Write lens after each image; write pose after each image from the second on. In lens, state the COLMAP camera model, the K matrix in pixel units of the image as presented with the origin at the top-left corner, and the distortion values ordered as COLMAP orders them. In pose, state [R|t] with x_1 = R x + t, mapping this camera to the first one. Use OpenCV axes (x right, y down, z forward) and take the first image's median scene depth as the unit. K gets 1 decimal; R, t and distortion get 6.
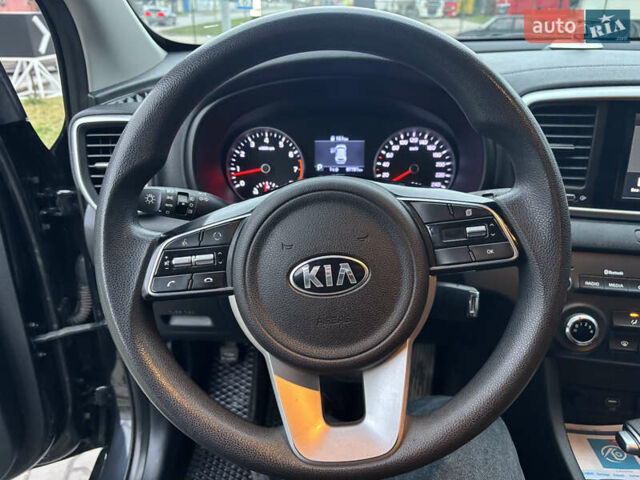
lens RADIAL K [[485.7, 0, 321.8], [0, 485.7, 242.0], [0, 0, 1]] dist [0.051971, -0.059855]
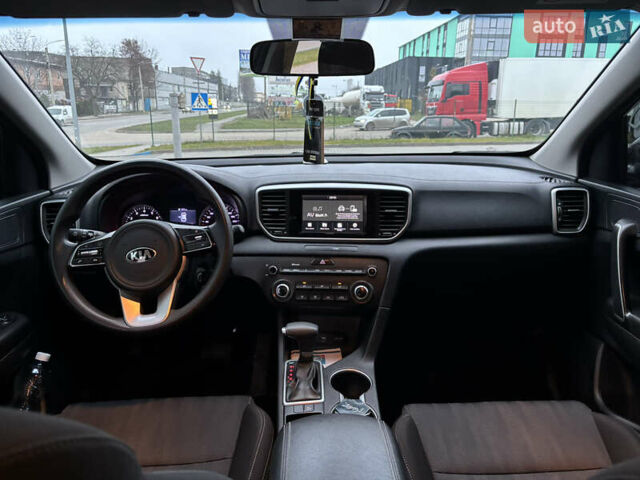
lens RADIAL K [[485.7, 0, 324.3], [0, 485.7, 233.1], [0, 0, 1]] dist [0.051971, -0.059855]
pose [[0.995614, -0.024272, 0.090356, 0.423156], [0.041048, 0.981170, -0.188732, 0.272999], [-0.084073, 0.191614, 0.977863, -0.942646]]
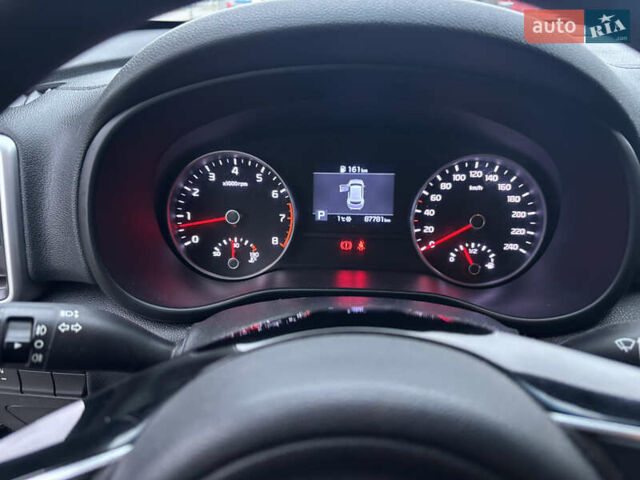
lens RADIAL K [[485.7, 0, 326.8], [0, 485.7, 235.6], [0, 0, 1]] dist [0.051971, -0.059855]
pose [[0.999784, 0.007841, 0.019244, -0.009262], [-0.007704, 0.999944, -0.007214, -0.125346], [-0.019300, 0.007065, 0.999789, 0.390568]]
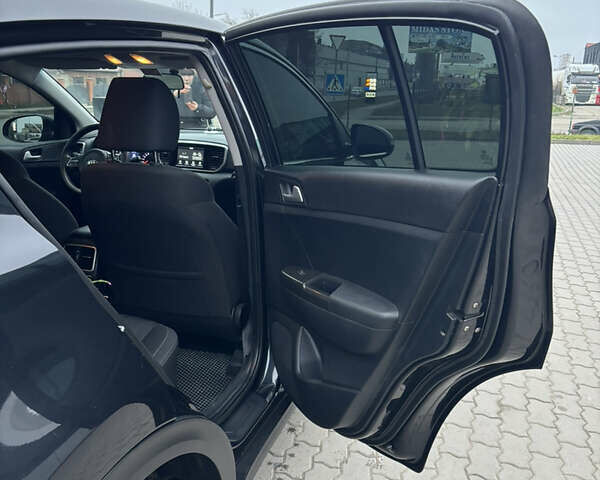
lens RADIAL K [[602.0, 0, 296.0], [0, 602.0, 243.5], [0, 0, 1]] dist [0.037127, 0.000000]
pose [[0.965158, 0.086767, -0.246862, 2.475087], [-0.132368, 0.975705, -0.174578, 1.134831], [0.225717, 0.201173, 0.953195, -3.055071]]
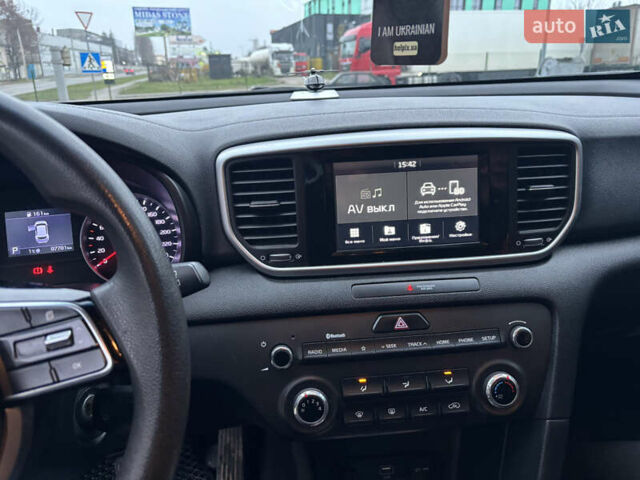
lens RADIAL K [[485.7, 0, 320.5], [0, 485.7, 233.1], [0, 0, 1]] dist [0.051971, -0.059855]
pose [[0.964378, -0.110788, 0.240212, 0.298998], [0.138760, 0.984977, -0.102795, -0.028133], [-0.225215, 0.132464, 0.965262, 0.094835]]
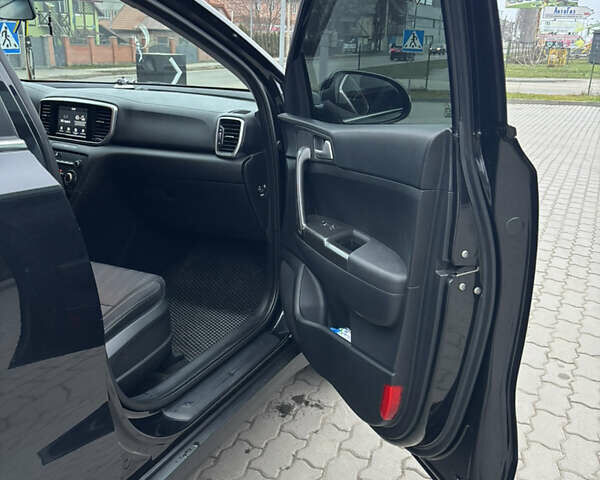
lens RADIAL K [[602.0, 0, 299.0], [0, 602.0, 244.5], [0, 0, 1]] dist [0.037127, 0.000000]
pose [[0.919928, 0.142130, -0.365419, 2.884824], [-0.187990, 0.977762, -0.092958, 0.549251], [0.344081, 0.154210, 0.926190, -1.567184]]
